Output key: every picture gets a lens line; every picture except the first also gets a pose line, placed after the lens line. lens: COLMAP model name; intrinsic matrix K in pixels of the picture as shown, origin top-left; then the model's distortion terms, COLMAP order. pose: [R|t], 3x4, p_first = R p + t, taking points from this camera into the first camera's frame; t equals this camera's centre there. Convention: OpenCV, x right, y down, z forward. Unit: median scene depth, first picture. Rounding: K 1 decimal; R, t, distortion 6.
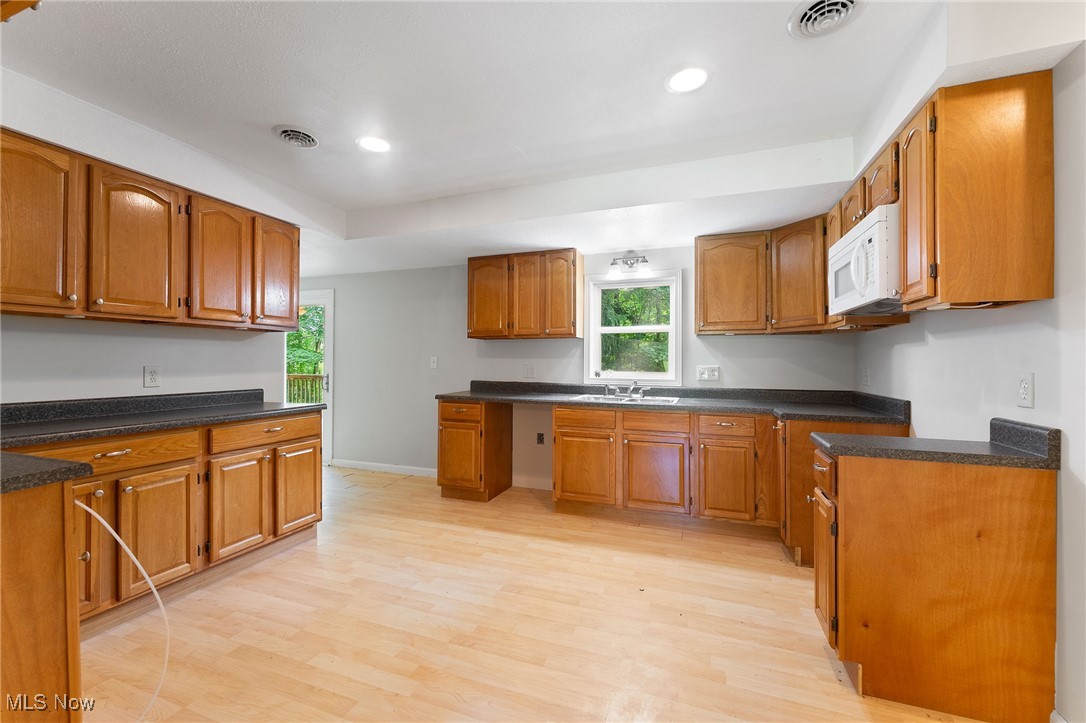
lens RADIAL K [[433.2, 0, 544.7], [0, 433.2, 359.0], [0, 0, 1]] dist [0.001948, -0.000821]
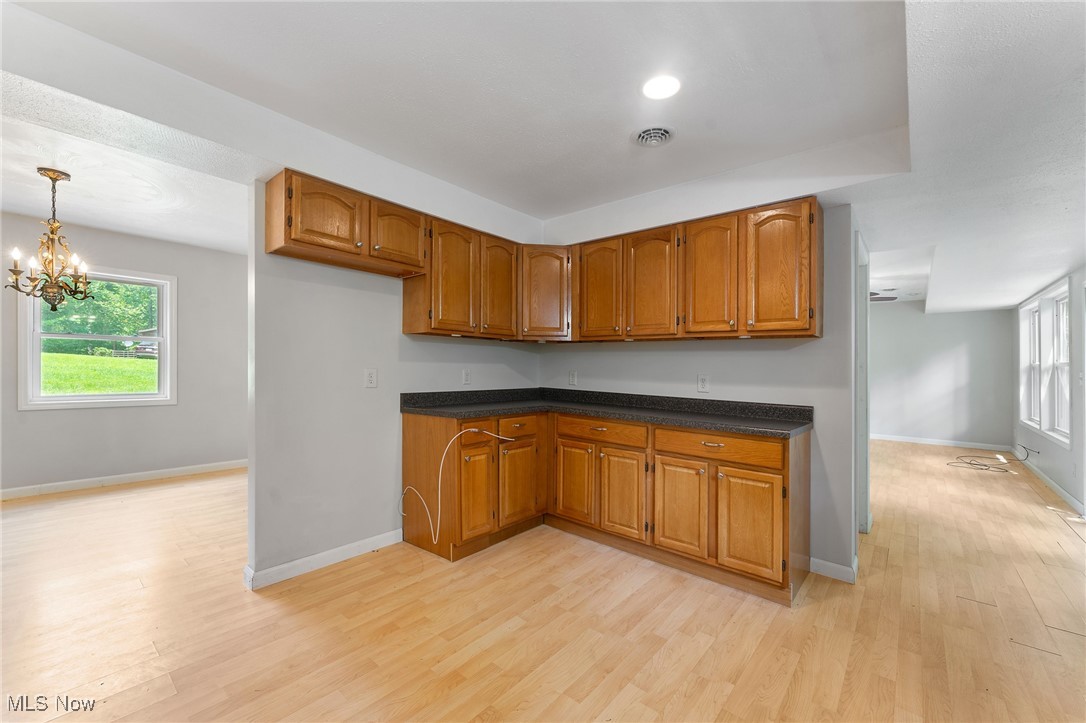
lens RADIAL K [[433.2, 0, 537.7], [0, 433.2, 368.1], [0, 0, 1]] dist [0.001948, -0.000821]
pose [[-0.356504, -0.008066, -0.934259, 0.328140], [-0.015734, 0.999873, -0.002629, 0.007427], [0.934161, 0.013763, -0.356585, 0.859319]]
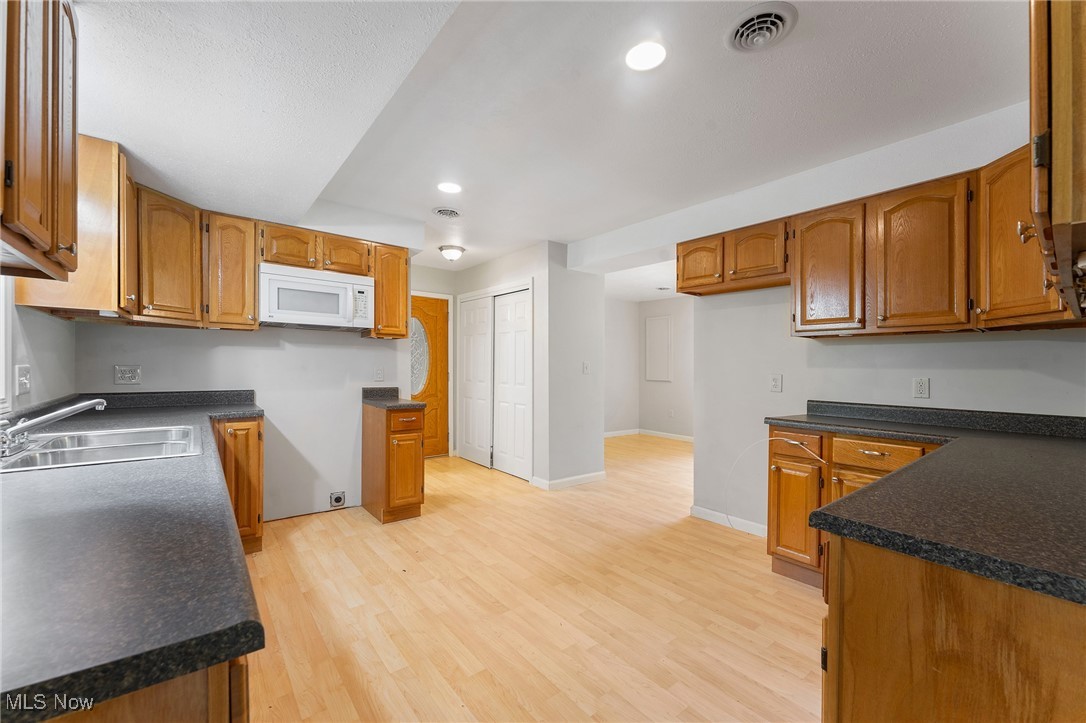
lens RADIAL K [[433.2, 0, 542.1], [0, 433.2, 363.7], [0, 0, 1]] dist [0.001948, -0.000821]
pose [[-0.851200, -0.013548, 0.524667, -0.499501], [-0.020468, 0.999763, -0.007391, 0.006613], [-0.524442, -0.017030, -0.851276, 1.368875]]
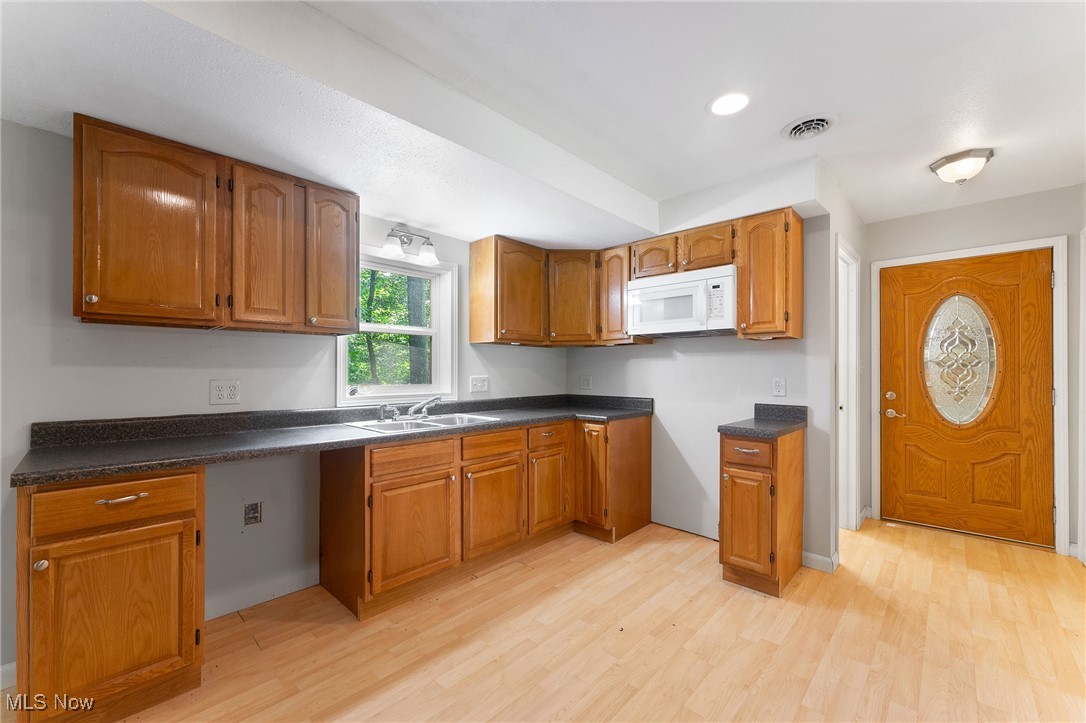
lens RADIAL K [[433.2, 0, 545.1], [0, 433.2, 368.1], [0, 0, 1]] dist [0.001948, -0.000821]
pose [[0.399203, -0.000316, 0.916863, -0.507666], [-0.003283, 0.999993, 0.001774, -0.003449], [-0.916857, -0.003718, 0.399199, 0.614502]]
